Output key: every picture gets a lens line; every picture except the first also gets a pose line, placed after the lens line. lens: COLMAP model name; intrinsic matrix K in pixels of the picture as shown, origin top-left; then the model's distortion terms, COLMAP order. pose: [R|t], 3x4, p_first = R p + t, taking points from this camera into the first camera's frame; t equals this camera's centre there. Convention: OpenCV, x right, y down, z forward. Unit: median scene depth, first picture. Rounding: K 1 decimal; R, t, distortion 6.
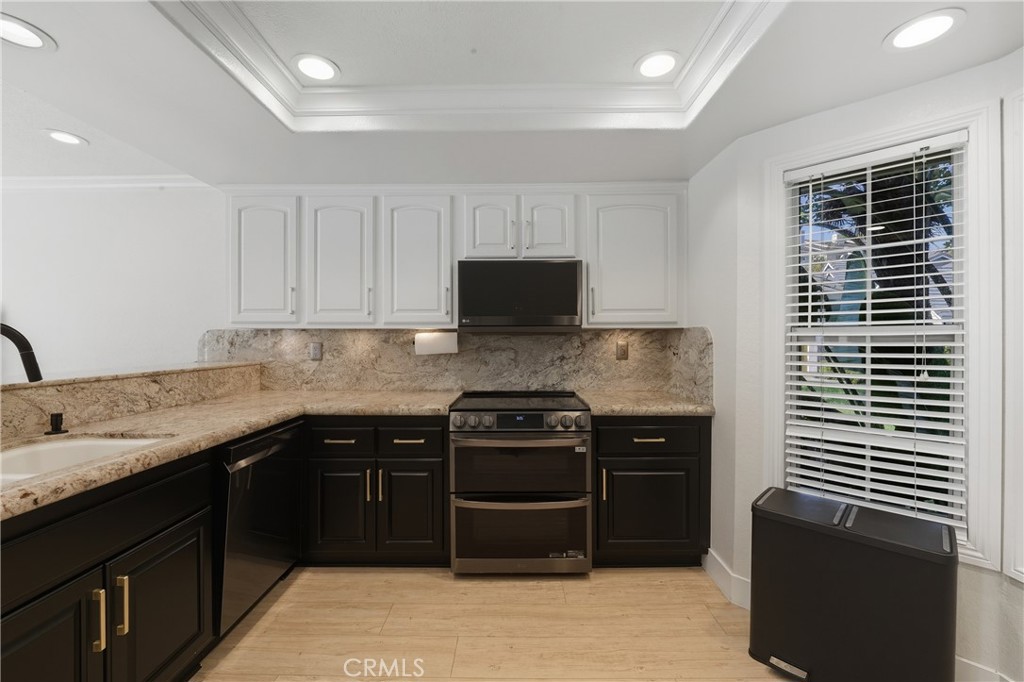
lens RADIAL K [[420.4, 0, 512.9], [0, 420.4, 341.9], [0, 0, 1]] dist [-0.011719, -0.001167]
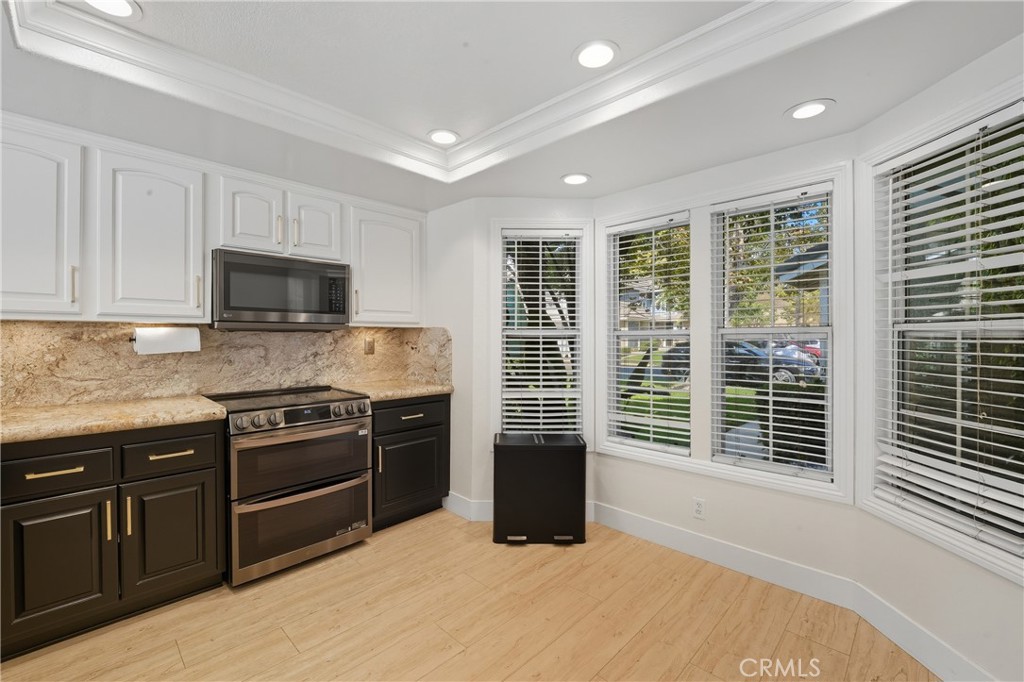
lens RADIAL K [[420.4, 0, 516.1], [0, 420.4, 337.8], [0, 0, 1]] dist [-0.011719, -0.001167]
pose [[0.684229, 0.000987, 0.729266, -0.381135], [0.001384, 0.999996, -0.002652, 0.002072], [-0.729266, 0.002824, 0.684225, -0.090101]]
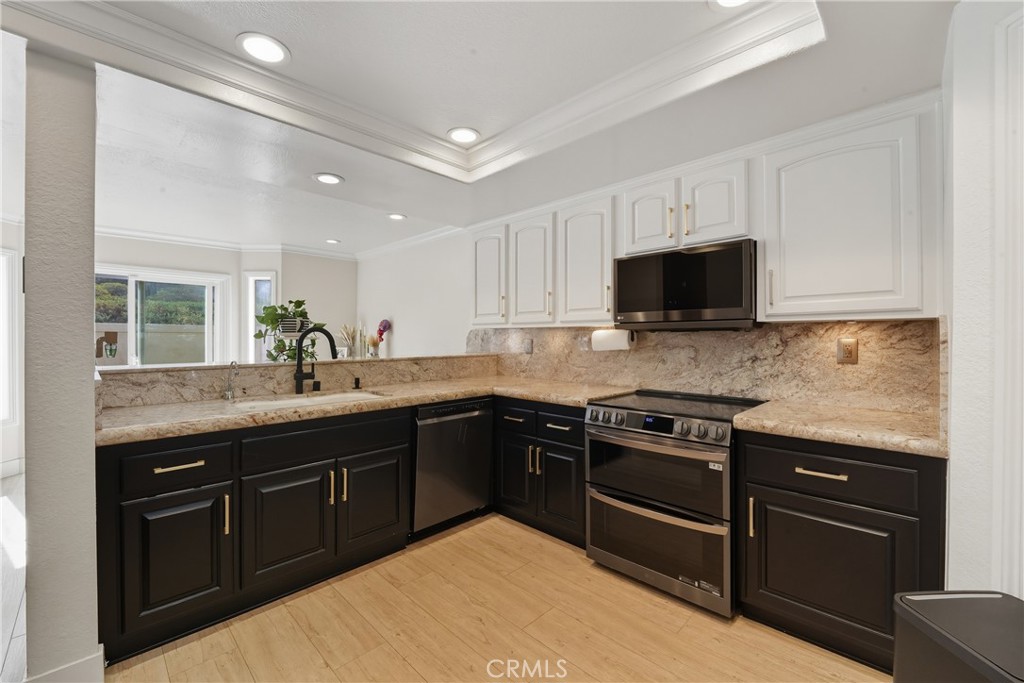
lens RADIAL K [[420.4, 0, 510.4], [0, 420.4, 338.6], [0, 0, 1]] dist [-0.011719, -0.001167]
pose [[0.713100, 0.001933, -0.701060, 0.445800], [-0.001415, 0.999998, 0.001318, -0.001469], [0.701061, 0.000053, 0.713101, 0.107511]]
